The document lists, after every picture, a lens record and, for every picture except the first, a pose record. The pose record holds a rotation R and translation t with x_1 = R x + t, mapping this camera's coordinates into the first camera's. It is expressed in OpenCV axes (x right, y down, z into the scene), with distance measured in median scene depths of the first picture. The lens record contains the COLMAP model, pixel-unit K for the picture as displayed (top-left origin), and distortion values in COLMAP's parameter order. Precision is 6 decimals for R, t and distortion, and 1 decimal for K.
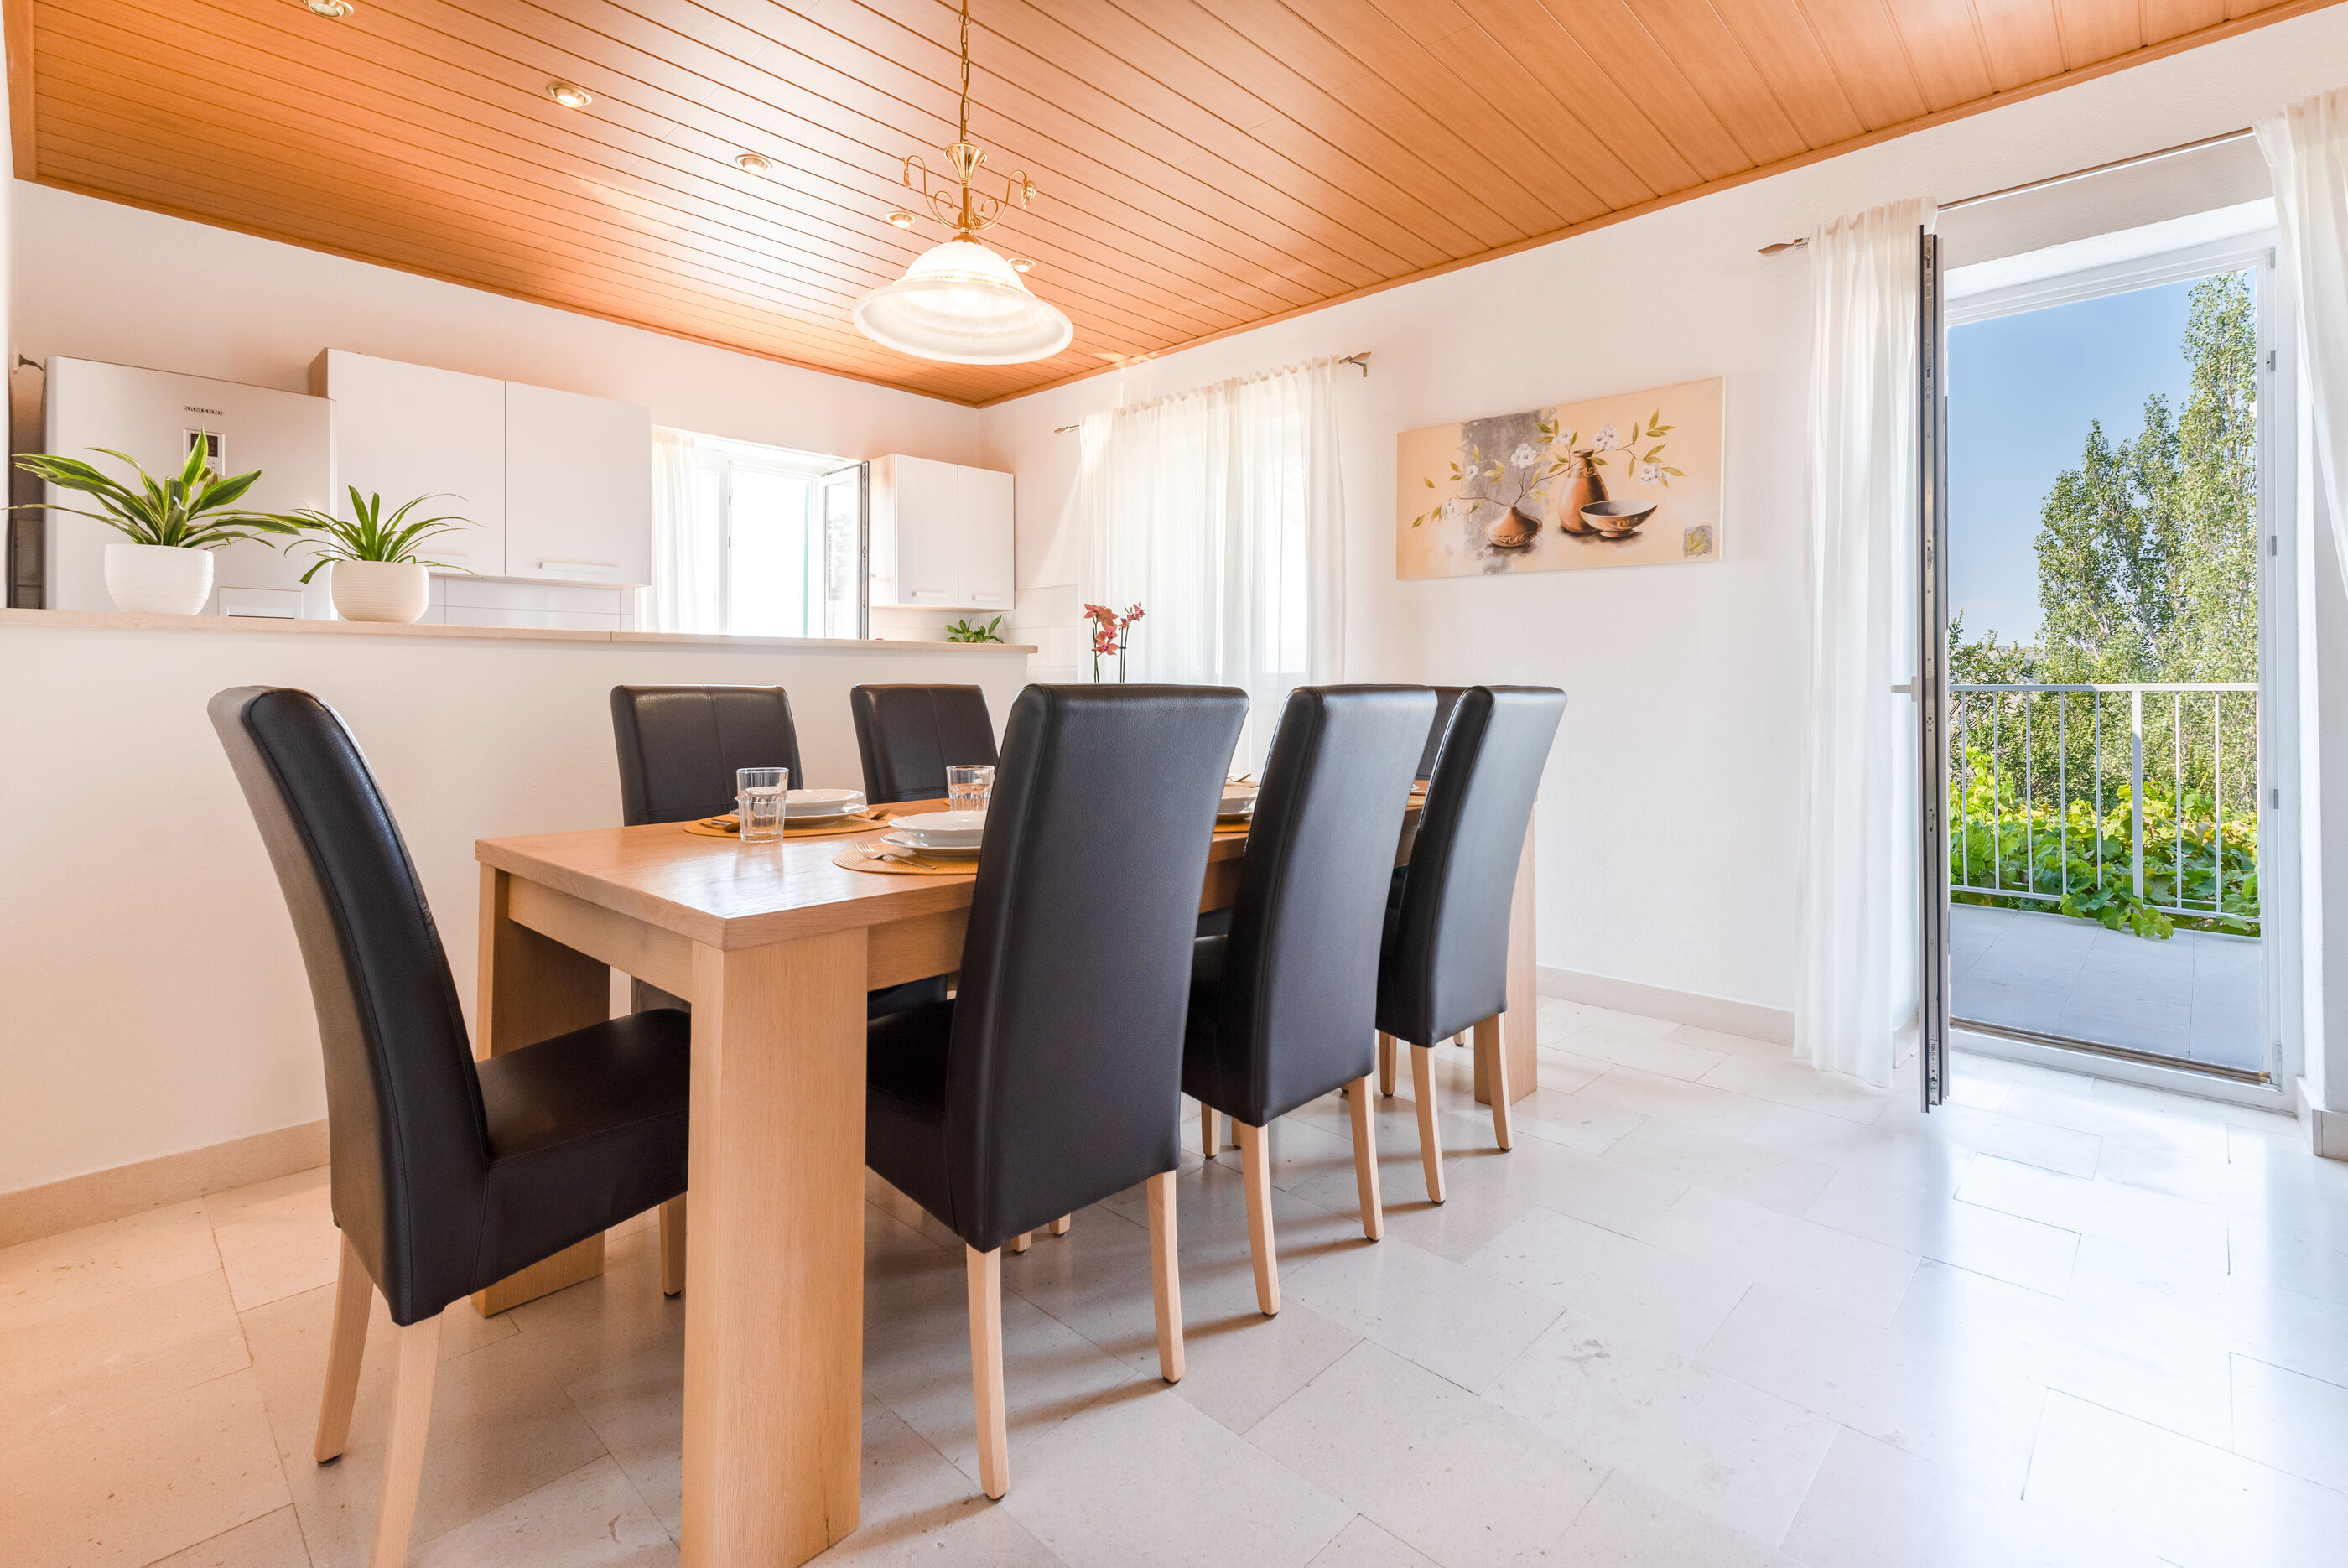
lens RADIAL K [[1059.4, 0, 1214.1], [0, 1059.4, 689.2], [0, 0, 1]] dist [0.000969, 0.000065]
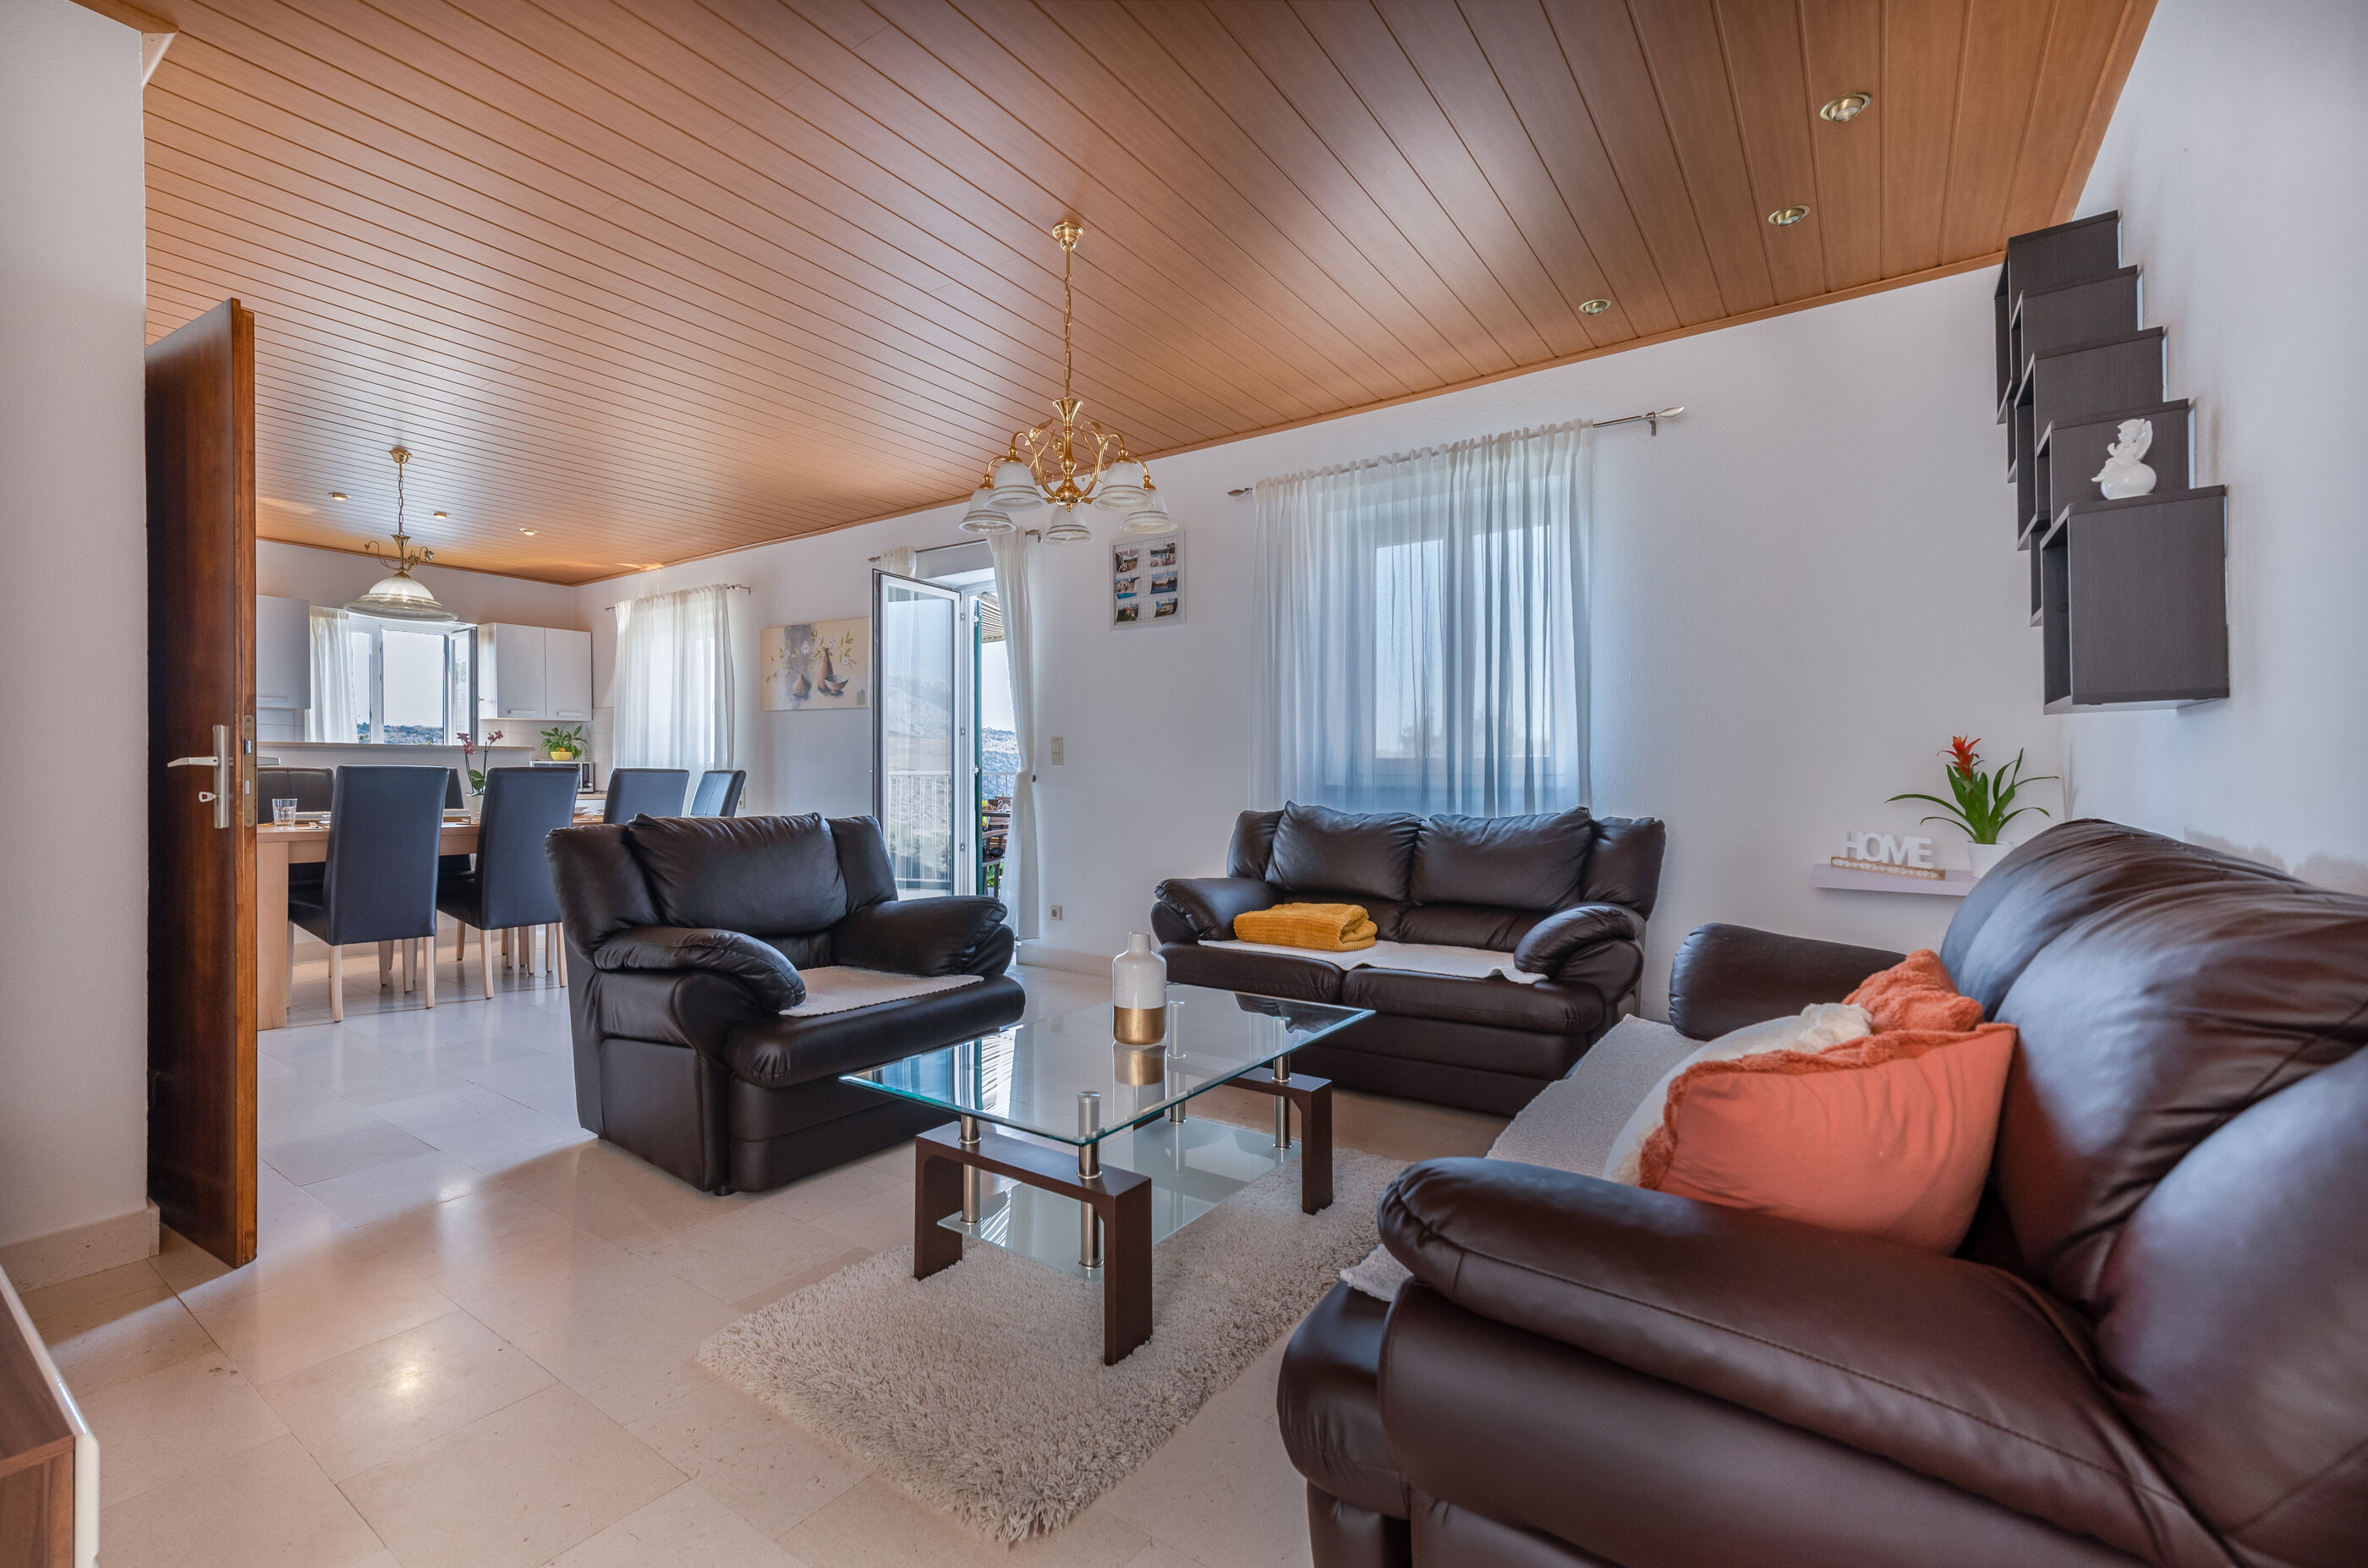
lens RADIAL K [[1024.8, 0, 1180.6], [0, 1024.8, 782.8], [0, 0, 1]] dist [0.001103, 0.000551]
pose [[0.992400, -0.002312, 0.123030, 0.727134], [0.000650, 0.999908, 0.013545, -0.003017], [-0.123050, -0.013362, 0.992310, -0.898775]]
